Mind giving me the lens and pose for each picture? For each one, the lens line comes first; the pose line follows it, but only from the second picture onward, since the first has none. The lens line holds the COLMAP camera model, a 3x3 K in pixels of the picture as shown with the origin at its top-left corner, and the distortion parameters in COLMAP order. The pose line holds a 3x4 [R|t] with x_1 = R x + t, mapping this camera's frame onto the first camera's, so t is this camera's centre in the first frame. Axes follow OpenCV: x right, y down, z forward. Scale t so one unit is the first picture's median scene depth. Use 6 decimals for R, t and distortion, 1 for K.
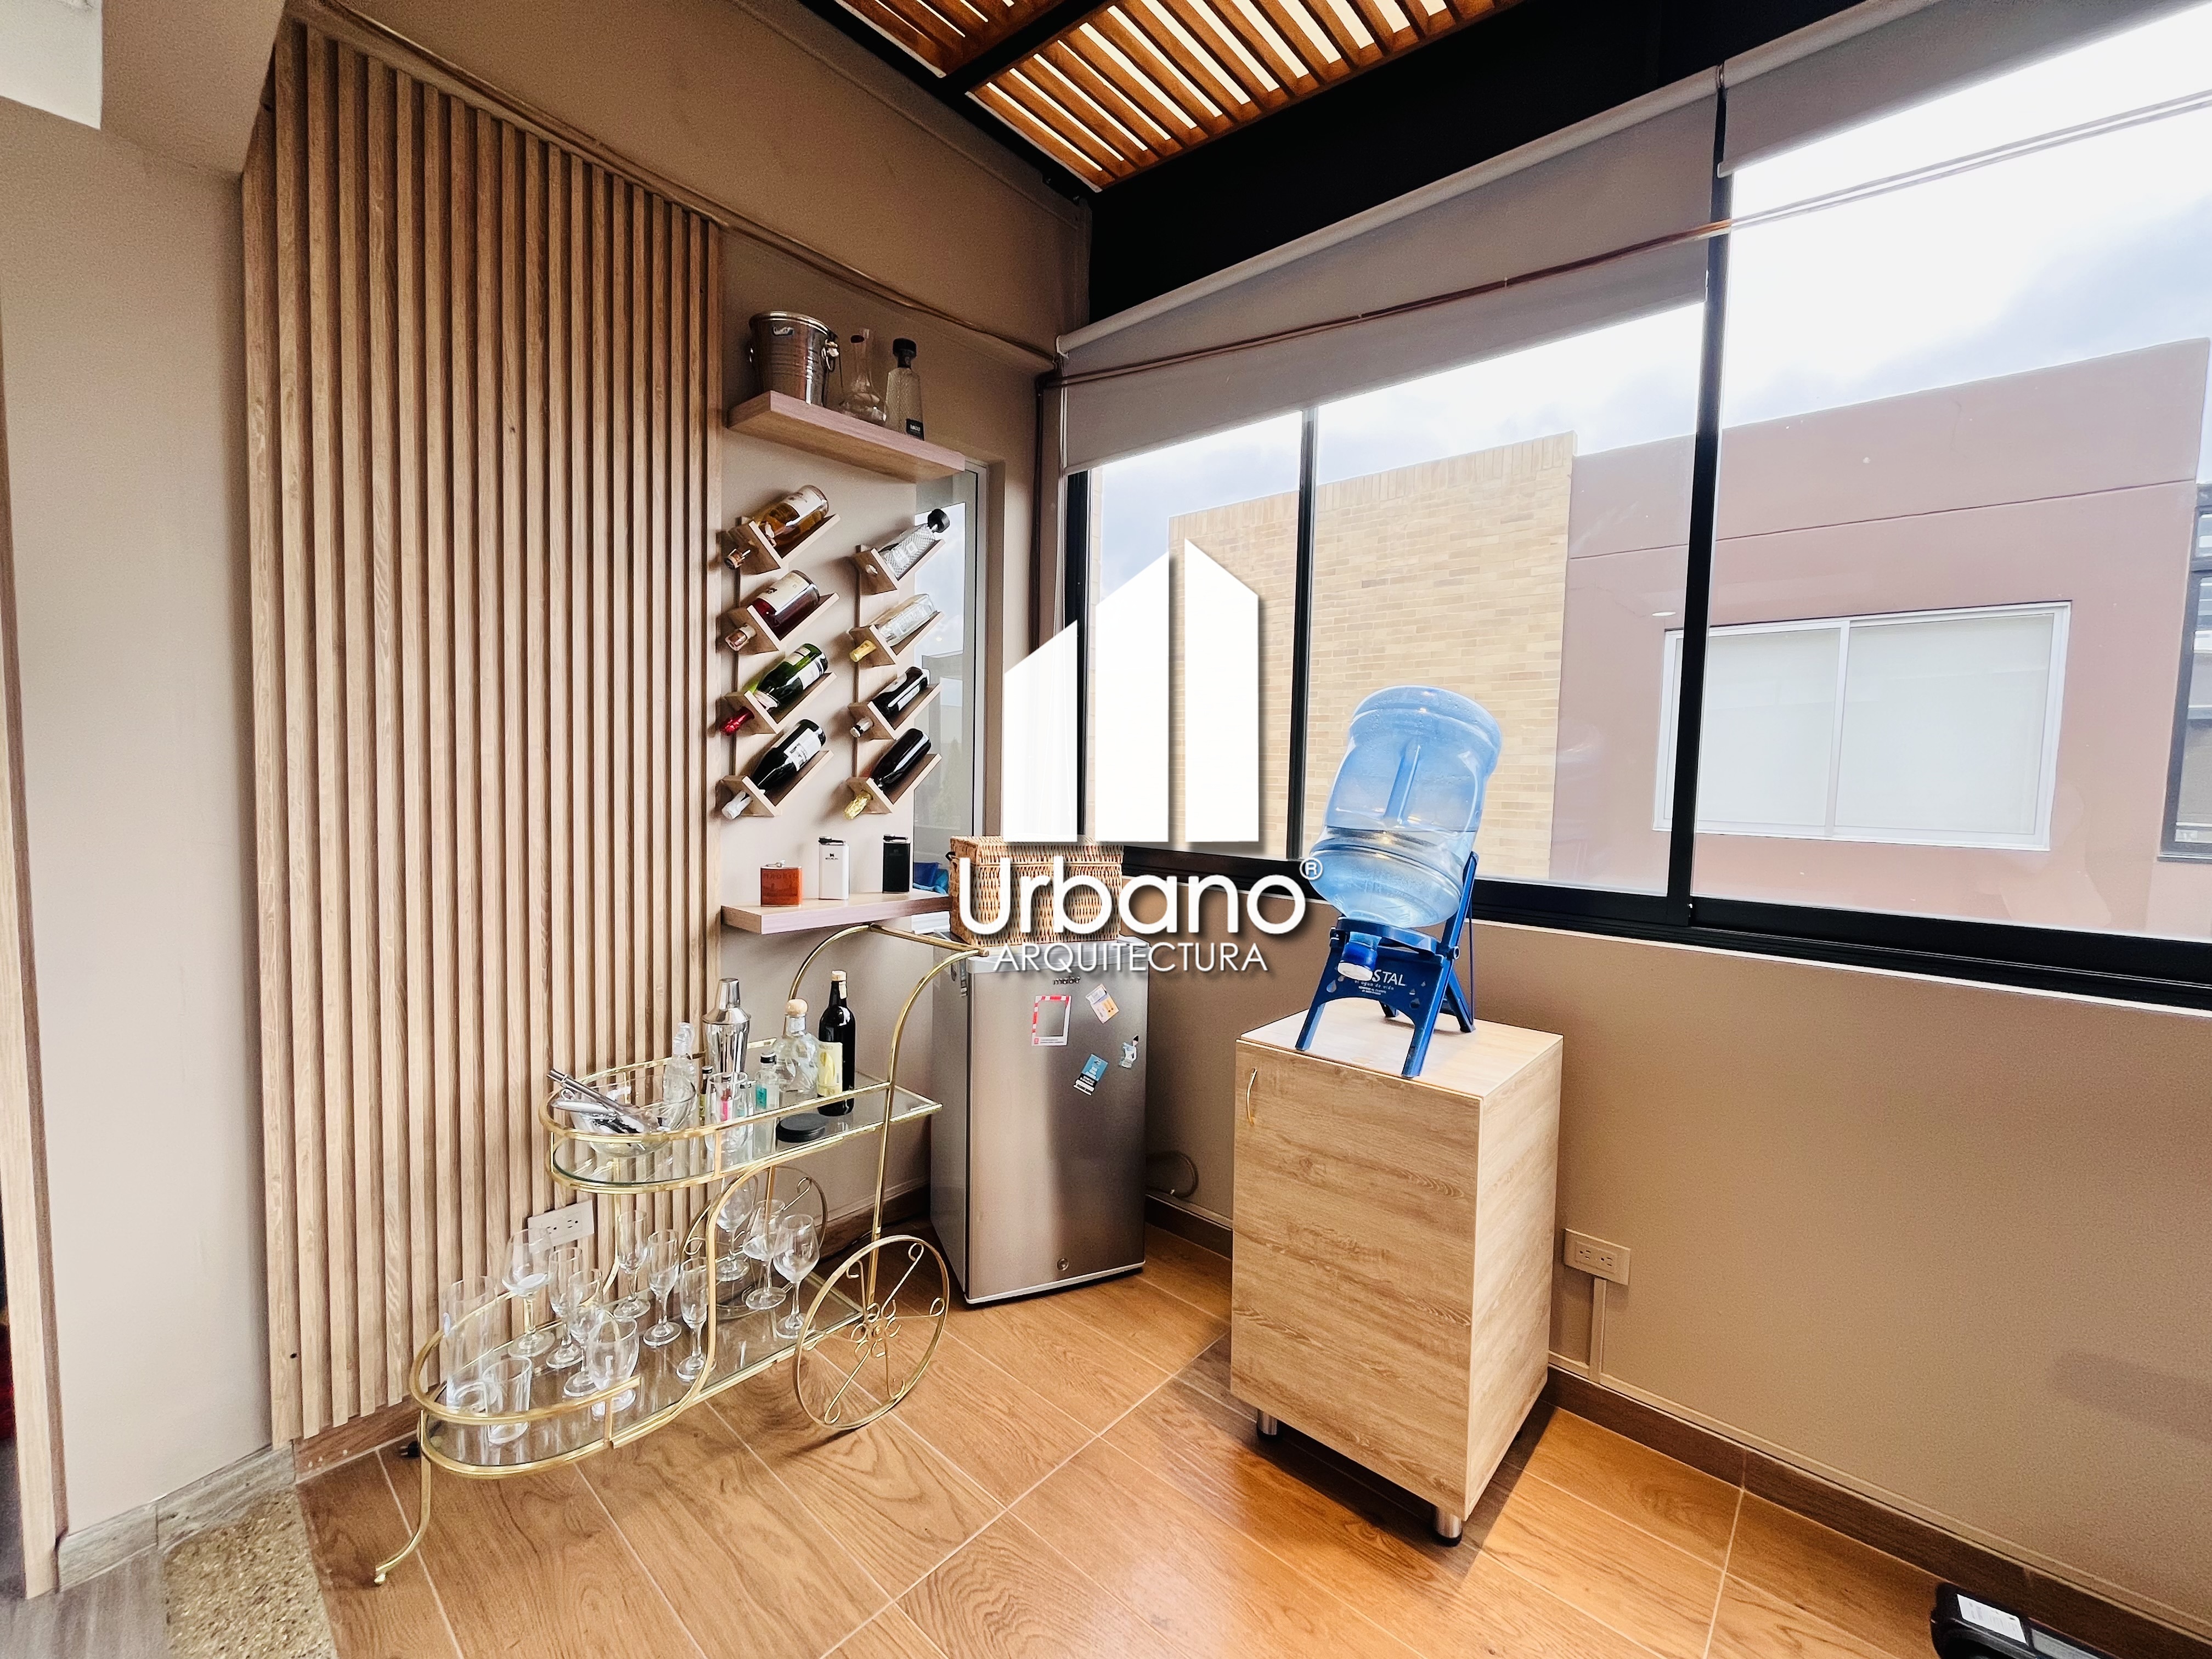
lens RADIAL K [[887.0, 0, 1096.6], [0, 887.0, 828.1], [0, 0, 1]] dist [-0.007592, -0.000147]
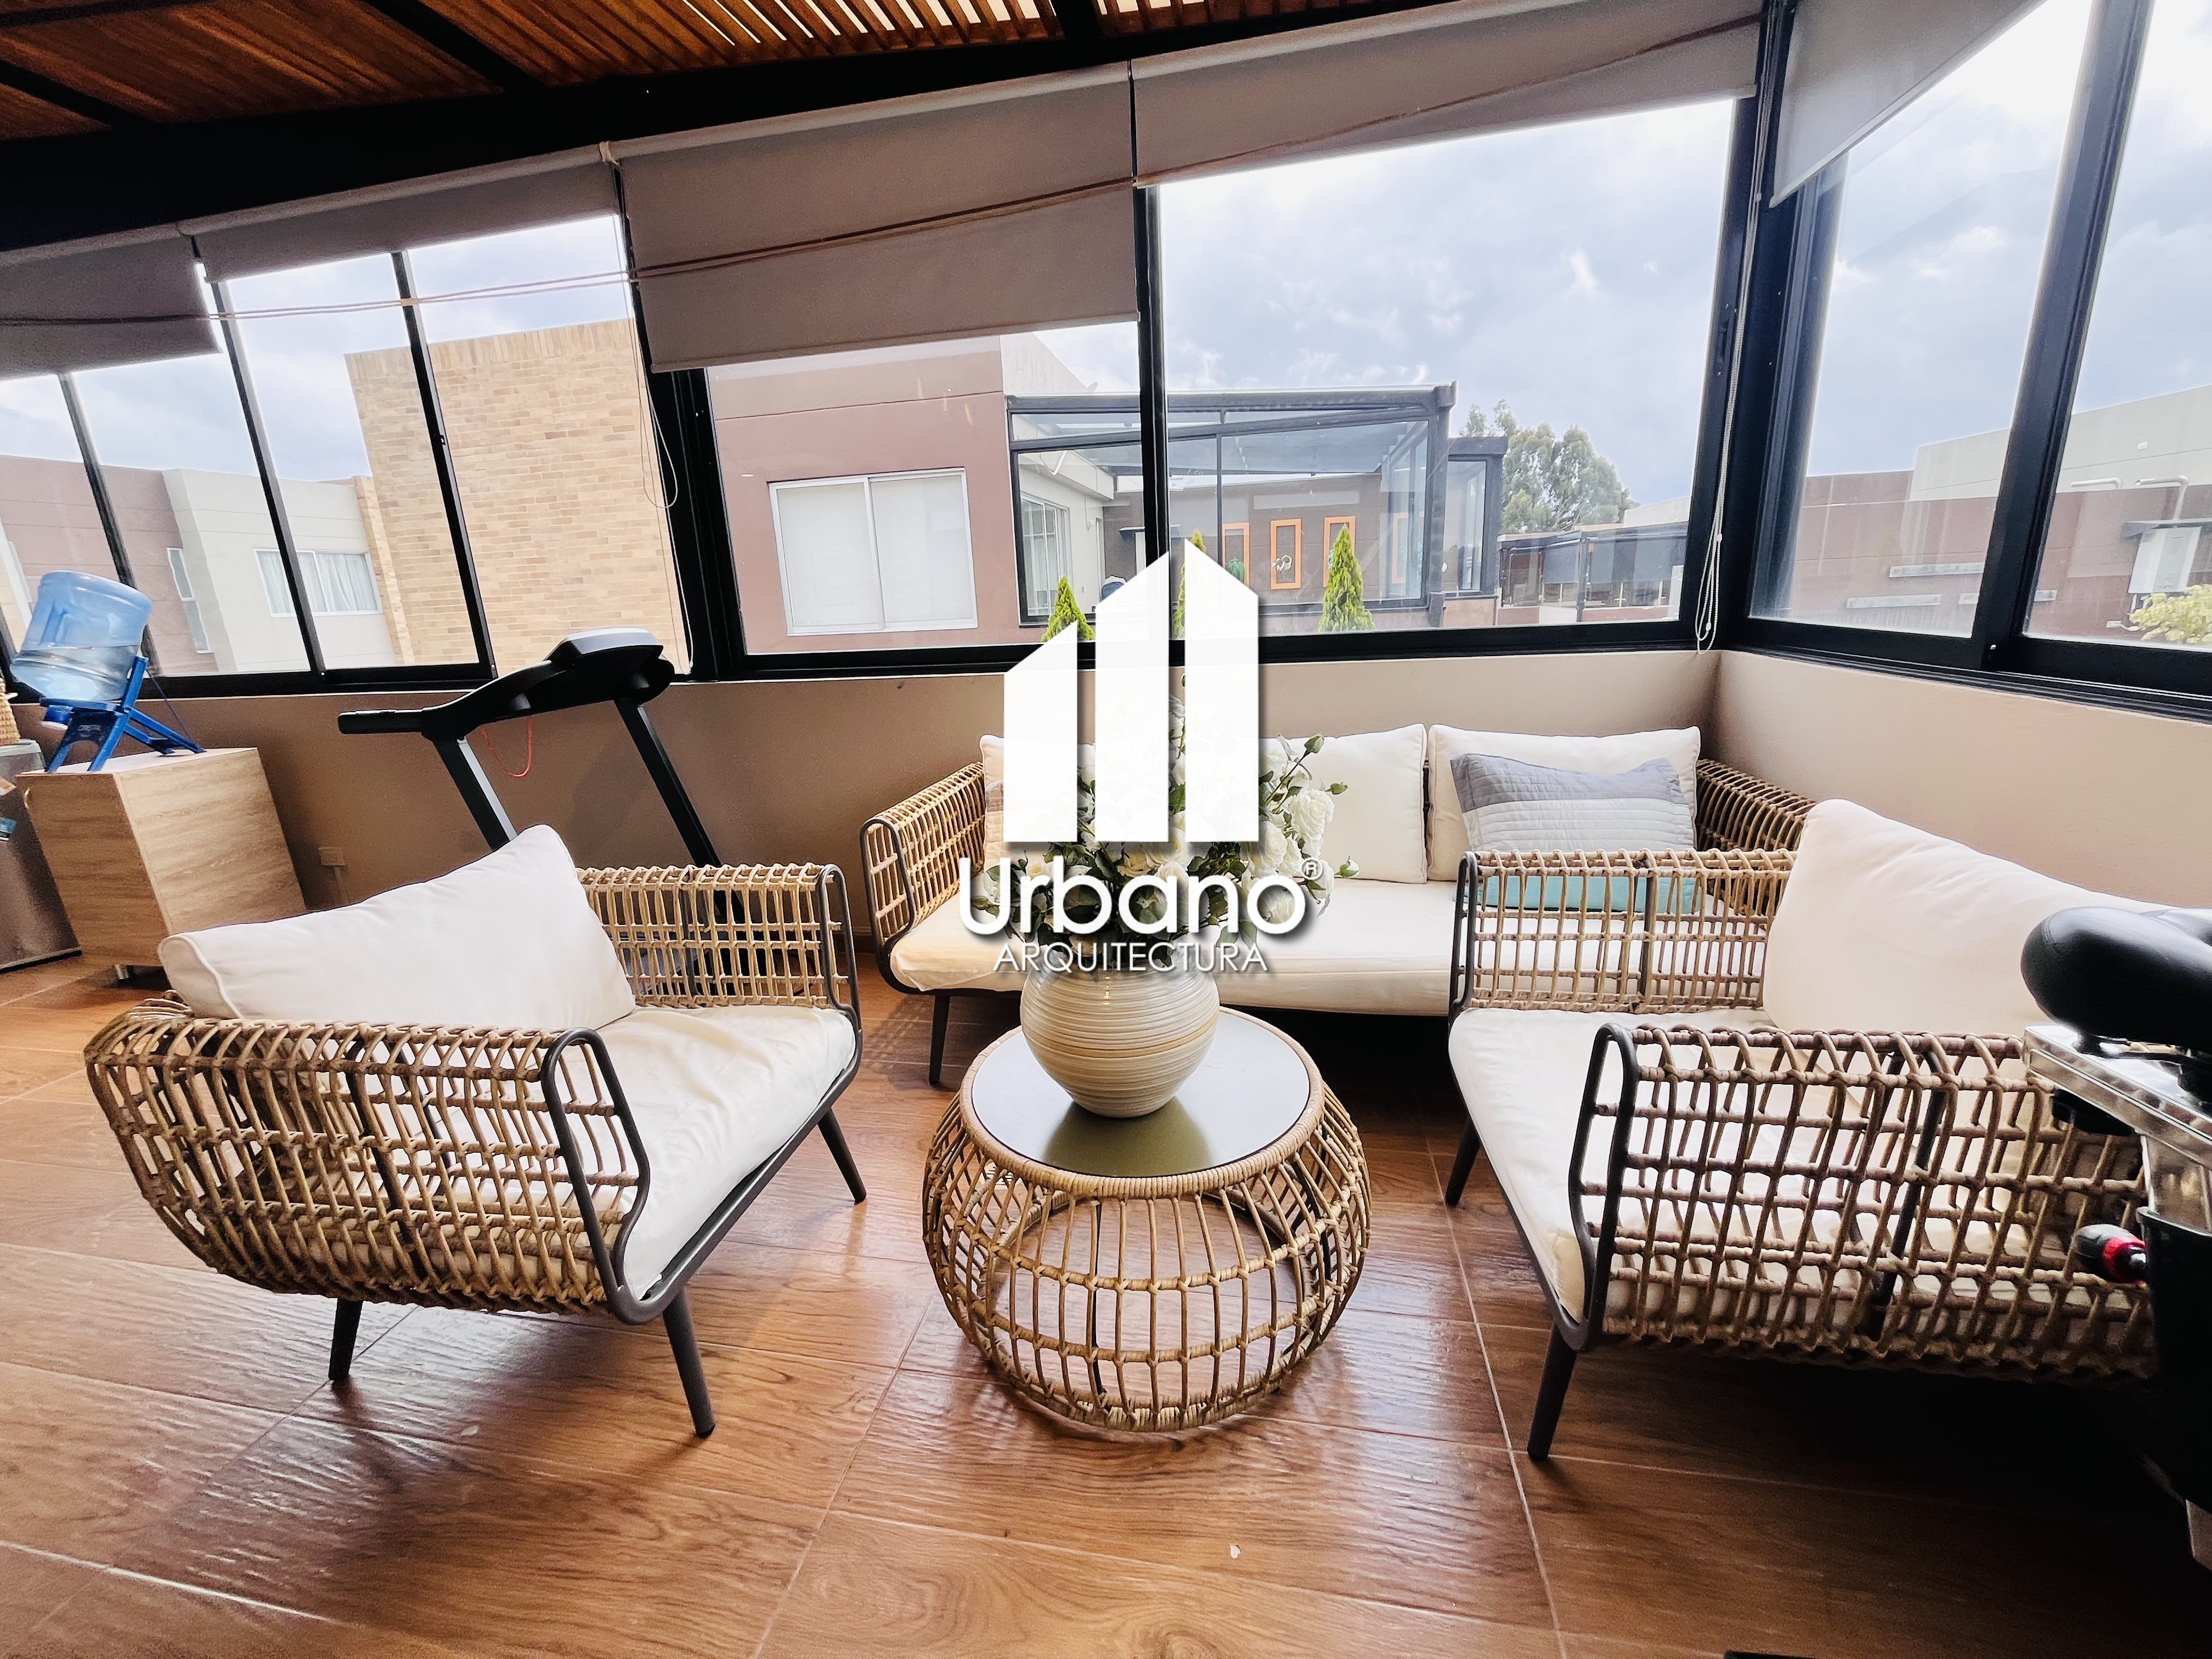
lens RADIAL K [[887.0, 0, 1096.6], [0, 887.0, 828.1], [0, 0, 1]] dist [-0.007592, -0.000147]
pose [[0.855741, -0.191615, 0.480615, 0.277605], [0.098663, 0.972284, 0.211967, 0.042805], [-0.507910, -0.133970, 0.850929, -0.396603]]
